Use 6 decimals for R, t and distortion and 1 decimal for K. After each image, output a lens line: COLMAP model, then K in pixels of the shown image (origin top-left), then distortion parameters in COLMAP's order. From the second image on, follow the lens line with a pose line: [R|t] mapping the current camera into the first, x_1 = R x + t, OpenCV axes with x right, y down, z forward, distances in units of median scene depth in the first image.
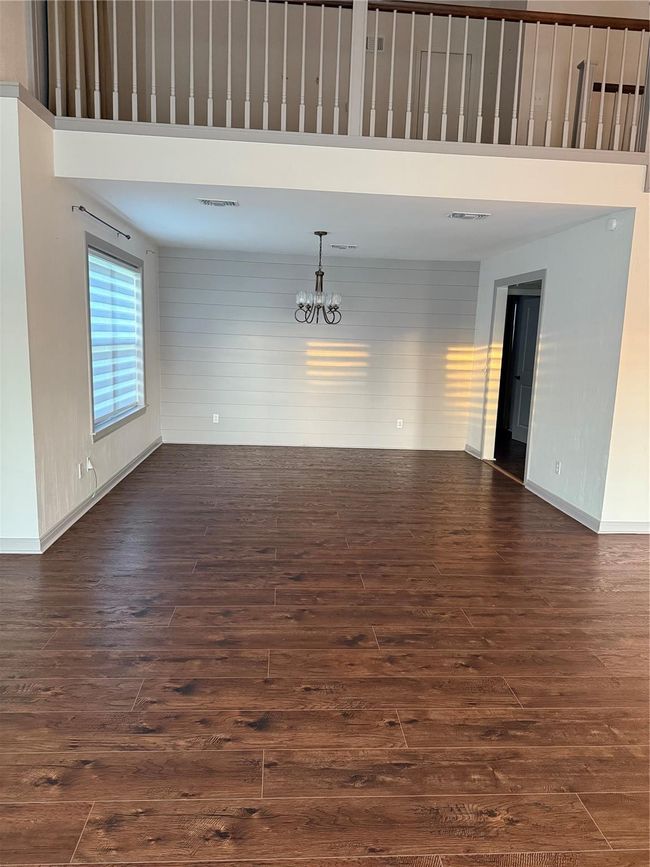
lens RADIAL K [[593.1, 0, 338.3], [0, 593.1, 435.0], [0, 0, 1]] dist [-0.001099, -0.029041]
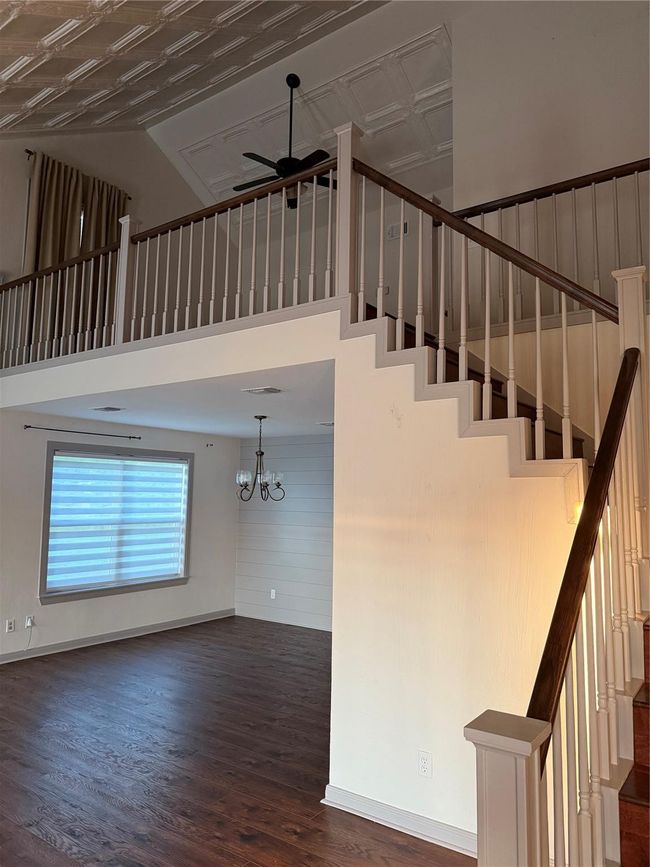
lens RADIAL K [[593.1, 0, 338.3], [0, 593.1, 435.0], [0, 0, 1]] dist [-0.001099, -0.029041]
pose [[0.790204, -0.094206, -0.605561, 0.630698], [-0.081594, 0.963146, -0.256307, -0.046643], [0.607389, 0.251944, 0.753394, 0.271540]]
